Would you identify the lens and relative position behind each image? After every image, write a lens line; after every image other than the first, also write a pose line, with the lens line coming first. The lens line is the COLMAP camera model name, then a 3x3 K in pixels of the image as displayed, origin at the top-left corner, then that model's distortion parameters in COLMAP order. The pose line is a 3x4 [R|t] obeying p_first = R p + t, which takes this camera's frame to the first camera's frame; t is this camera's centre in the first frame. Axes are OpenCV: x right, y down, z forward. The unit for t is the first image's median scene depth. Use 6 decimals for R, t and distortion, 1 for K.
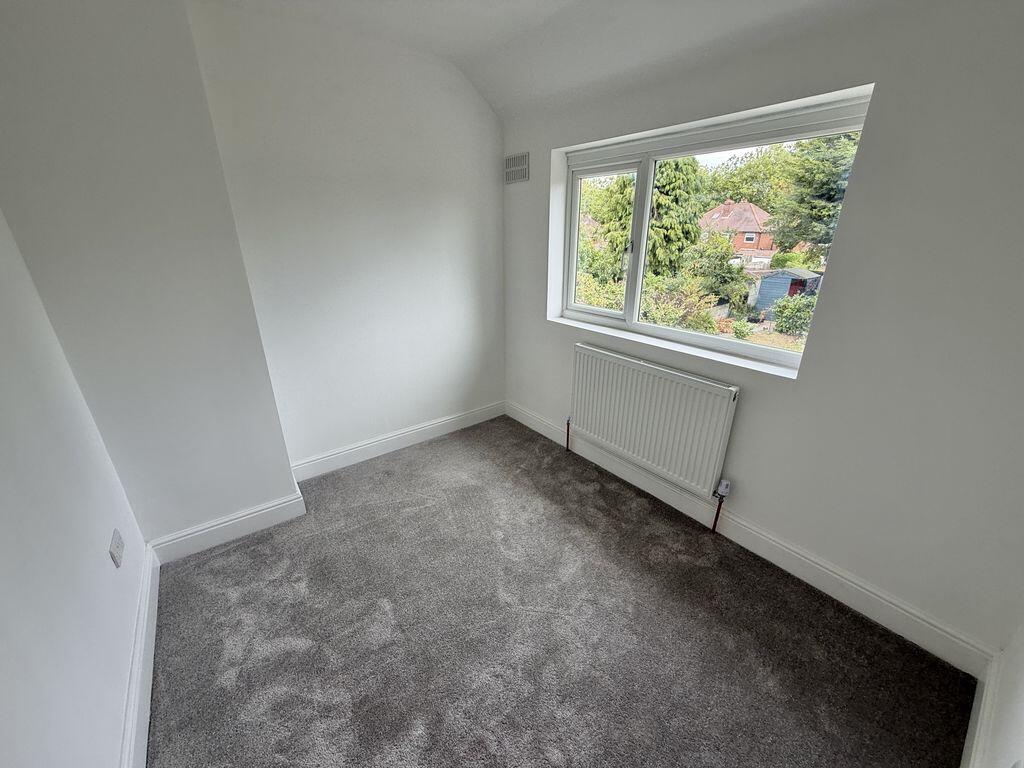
lens RADIAL K [[408.9, 0, 509.9], [0, 408.9, 384.2], [0, 0, 1]] dist [-0.003471, 0.000531]
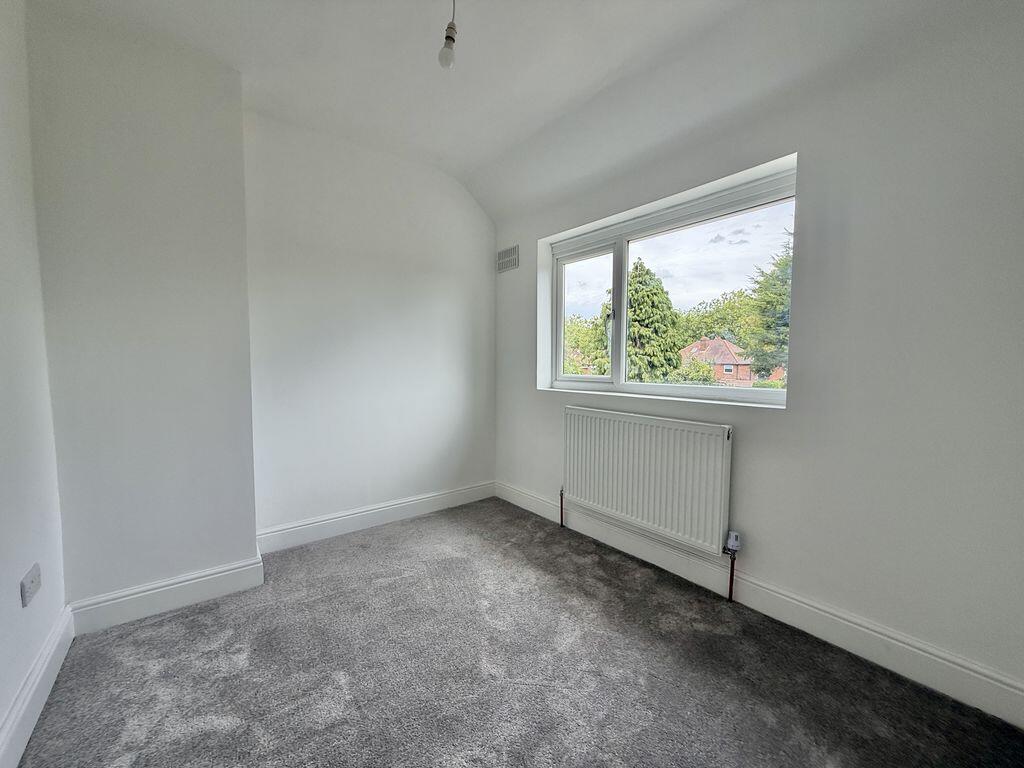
lens RADIAL K [[408.9, 0, 510.1], [0, 408.9, 382.0], [0, 0, 1]] dist [-0.003471, 0.000531]
pose [[0.999878, 0.007207, 0.013823, 0.012887], [-0.002558, 0.950538, -0.310598, 0.194964], [-0.015378, 0.310525, 0.950441, 0.036034]]
